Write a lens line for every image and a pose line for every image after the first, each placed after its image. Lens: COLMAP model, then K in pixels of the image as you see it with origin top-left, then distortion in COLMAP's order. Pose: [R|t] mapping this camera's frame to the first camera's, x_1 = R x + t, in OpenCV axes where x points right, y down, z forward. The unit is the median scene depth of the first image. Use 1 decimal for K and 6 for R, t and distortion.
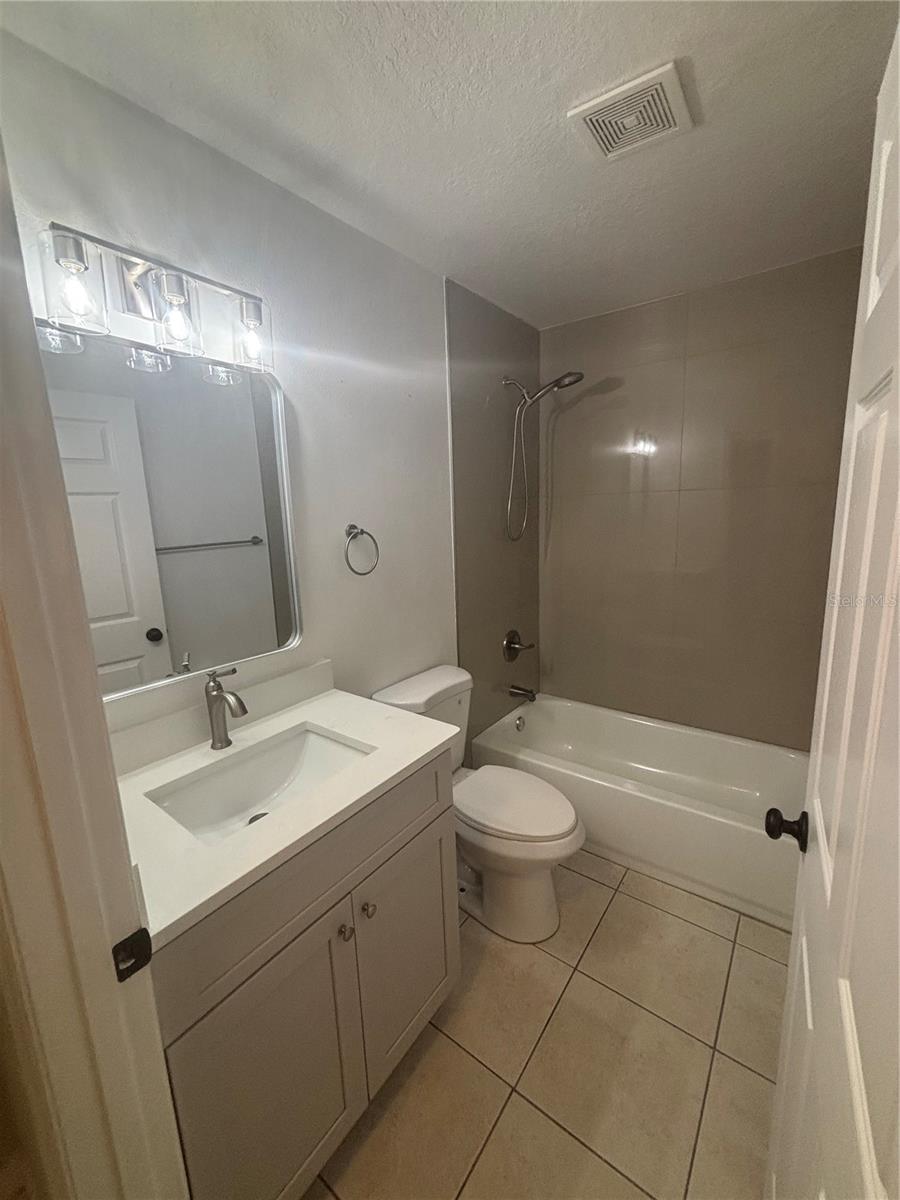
lens RADIAL K [[480.2, 0, 446.3], [0, 480.2, 594.7], [0, 0, 1]] dist [0.000402, 0.000152]
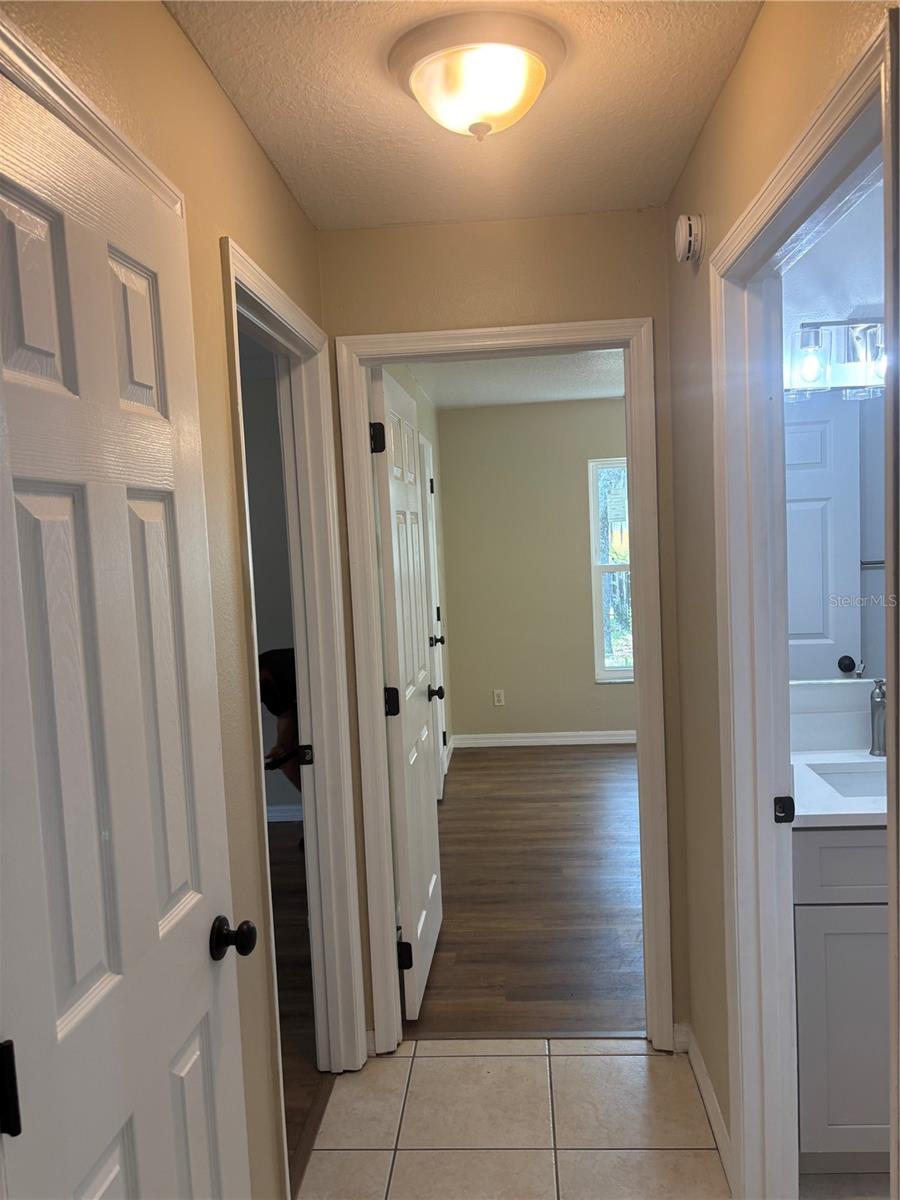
lens RADIAL K [[903.5, 0, 450.5], [0, 903.5, 599.4], [0, 0, 1]] dist [0.005859, -0.020300]
pose [[0.539206, 0.078061, -0.838549, 0.725598], [-0.128637, 0.991645, 0.009596, 0.099740], [0.832292, 0.102695, 0.544742, -0.975166]]
